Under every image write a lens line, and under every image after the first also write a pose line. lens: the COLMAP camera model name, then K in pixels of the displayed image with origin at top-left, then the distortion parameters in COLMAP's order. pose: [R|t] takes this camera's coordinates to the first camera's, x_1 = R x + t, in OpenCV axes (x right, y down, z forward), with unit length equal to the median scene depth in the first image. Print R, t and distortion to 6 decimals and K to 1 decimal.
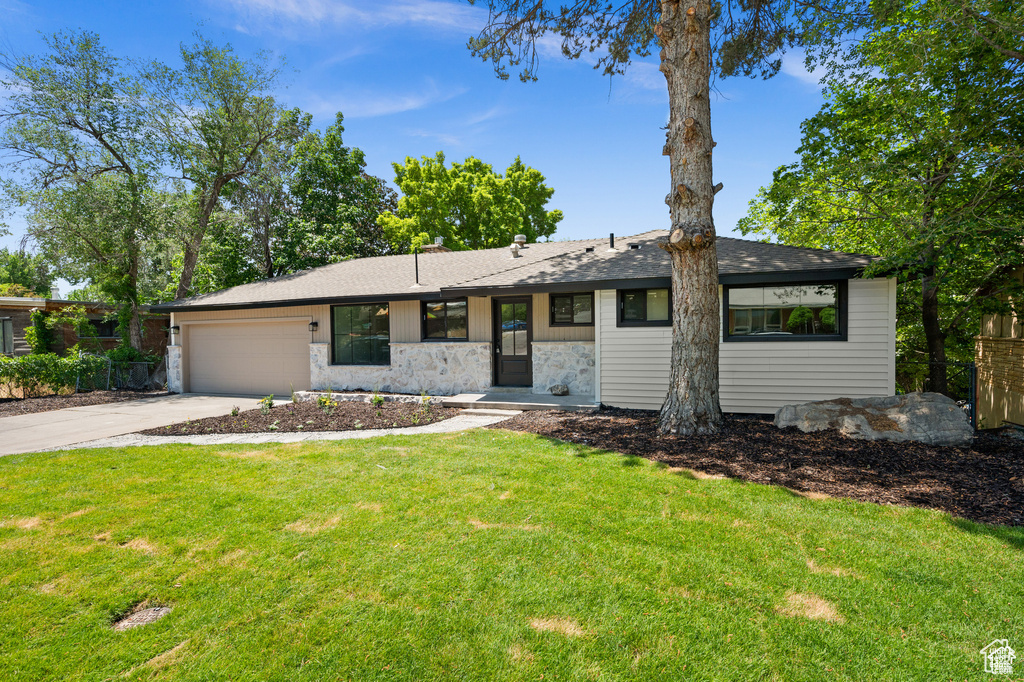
lens RADIAL K [[478.8, 0, 511.5], [0, 478.8, 337.7], [0, 0, 1]] dist [0.000660, 0.000014]
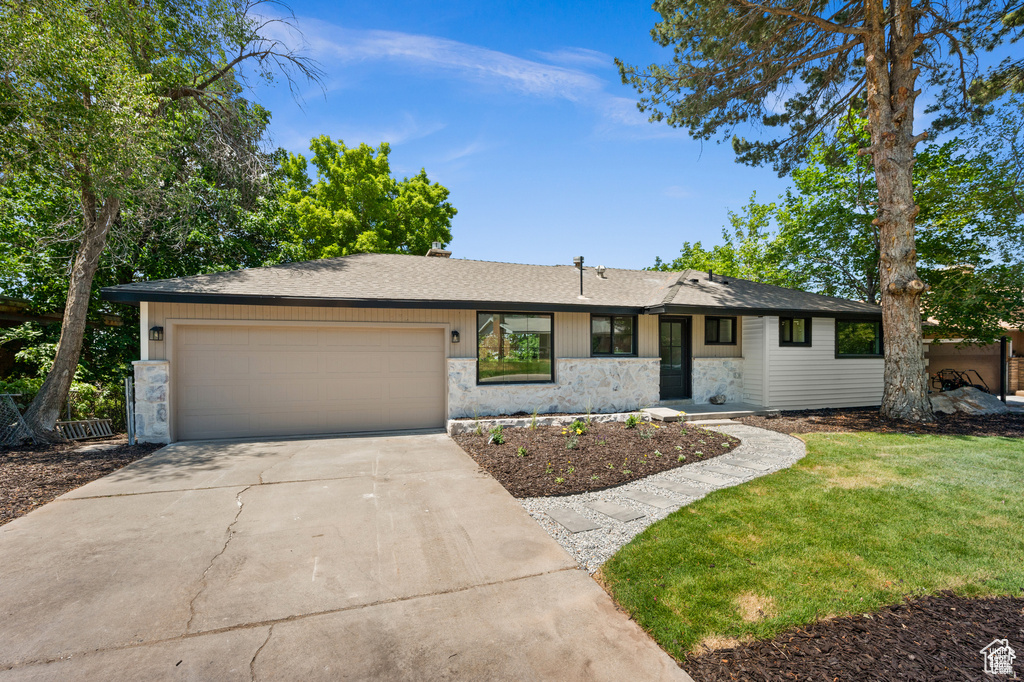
lens RADIAL K [[435.5, 0, 511.8], [0, 435.5, 350.4], [0, 0, 1]] dist [-0.000894, -0.000066]
pose [[0.795754, 0.017546, 0.605365, -0.843286], [-0.010710, 0.999832, -0.014901, 0.009873], [-0.605525, 0.005374, 0.795808, 0.414791]]
